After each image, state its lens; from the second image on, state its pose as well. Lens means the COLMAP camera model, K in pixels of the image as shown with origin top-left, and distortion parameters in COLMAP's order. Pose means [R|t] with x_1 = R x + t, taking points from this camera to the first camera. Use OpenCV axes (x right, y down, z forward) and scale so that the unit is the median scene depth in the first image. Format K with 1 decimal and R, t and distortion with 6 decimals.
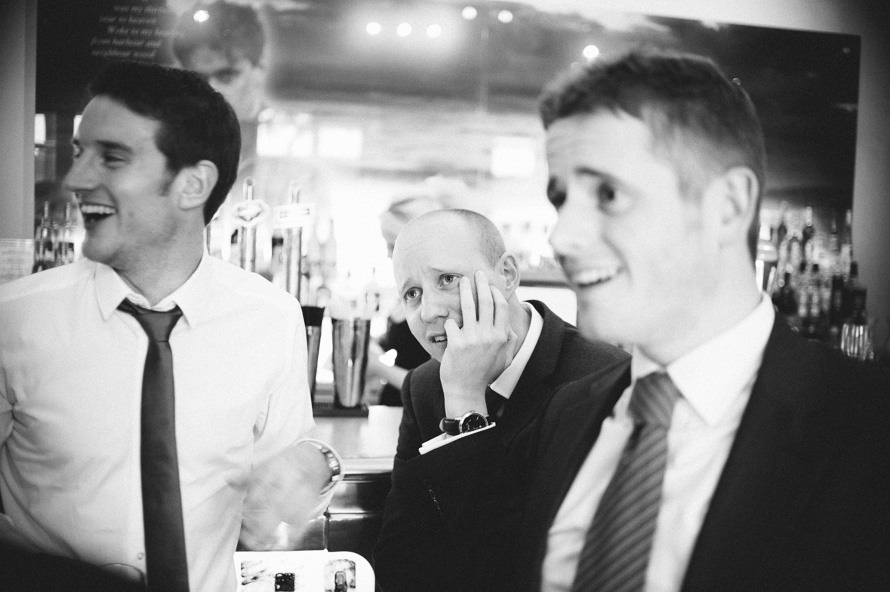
lens RADIAL K [[943.2, 0, 443.3], [0, 943.2, 292.4], [0, 0, 1]] dist [-0.151793, 0.000000]
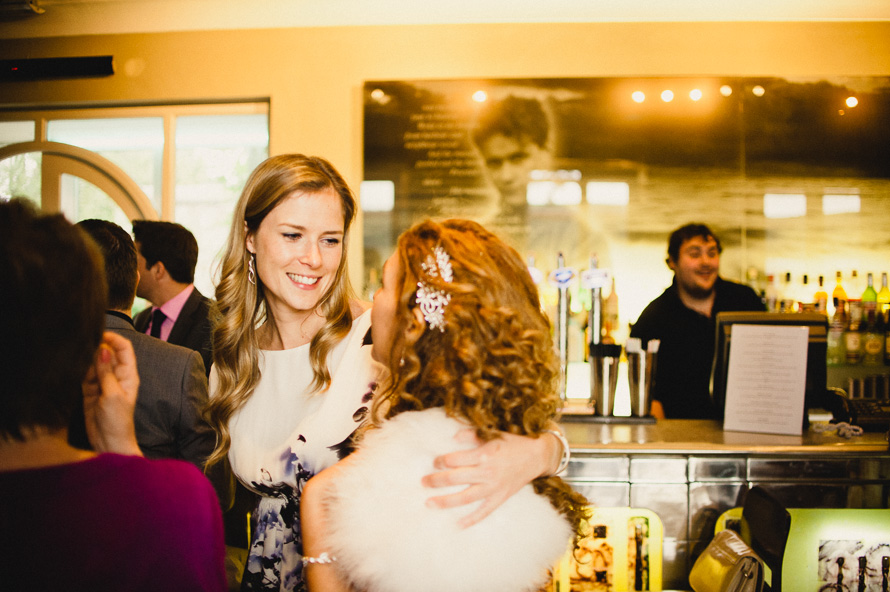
lens RADIAL K [[943.2, 0, 447.5], [0, 943.2, 293.4], [0, 0, 1]] dist [-0.151793, 0.000000]
pose [[0.960898, -0.031285, -0.275128, 0.003870], [0.014966, 0.998013, -0.061213, 0.009289], [0.276497, 0.054702, 0.959457, -0.162120]]
